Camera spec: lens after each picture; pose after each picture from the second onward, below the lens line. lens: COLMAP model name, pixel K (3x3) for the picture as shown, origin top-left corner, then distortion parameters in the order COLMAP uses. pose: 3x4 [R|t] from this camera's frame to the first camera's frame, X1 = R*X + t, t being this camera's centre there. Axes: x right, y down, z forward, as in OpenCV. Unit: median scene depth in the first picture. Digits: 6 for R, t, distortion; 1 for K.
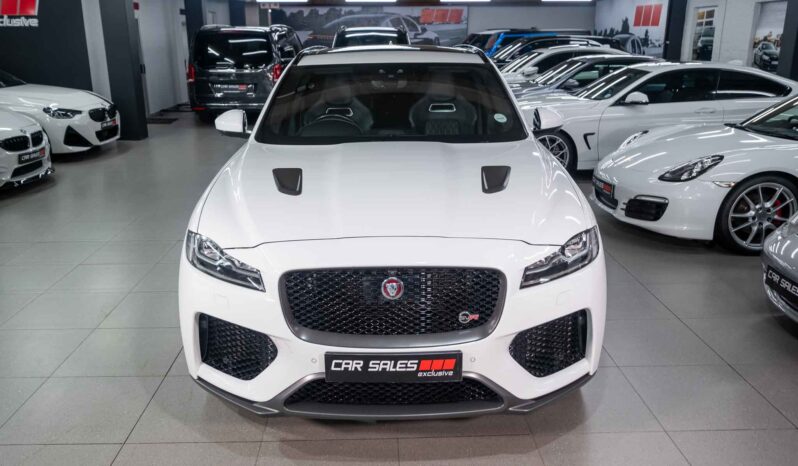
lens RADIAL K [[736.5, 0, 399.0], [0, 736.5, 233.0], [0, 0, 1]] dist [-0.001889, -0.021877]
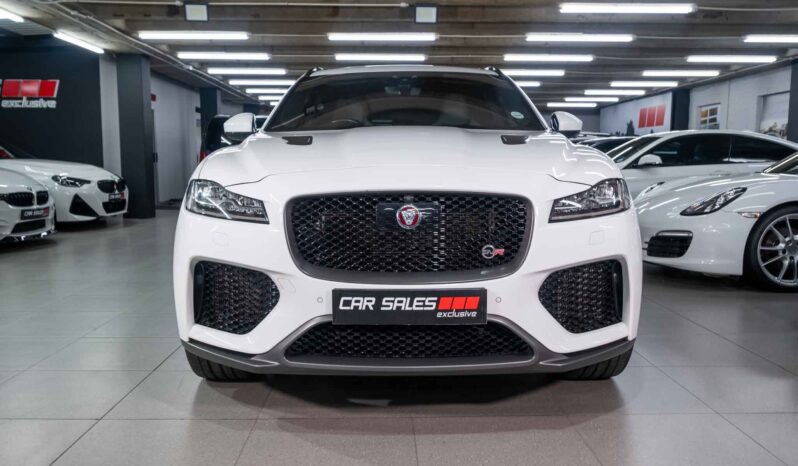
lens RADIAL K [[736.5, 0, 399.0], [0, 736.5, 233.0], [0, 0, 1]] dist [-0.001889, -0.021877]
pose [[0.999950, 0.005718, -0.008234, -0.007457], [-0.007284, 0.978751, -0.204924, 0.156733], [0.006887, 0.204974, 0.978743, 0.063035]]
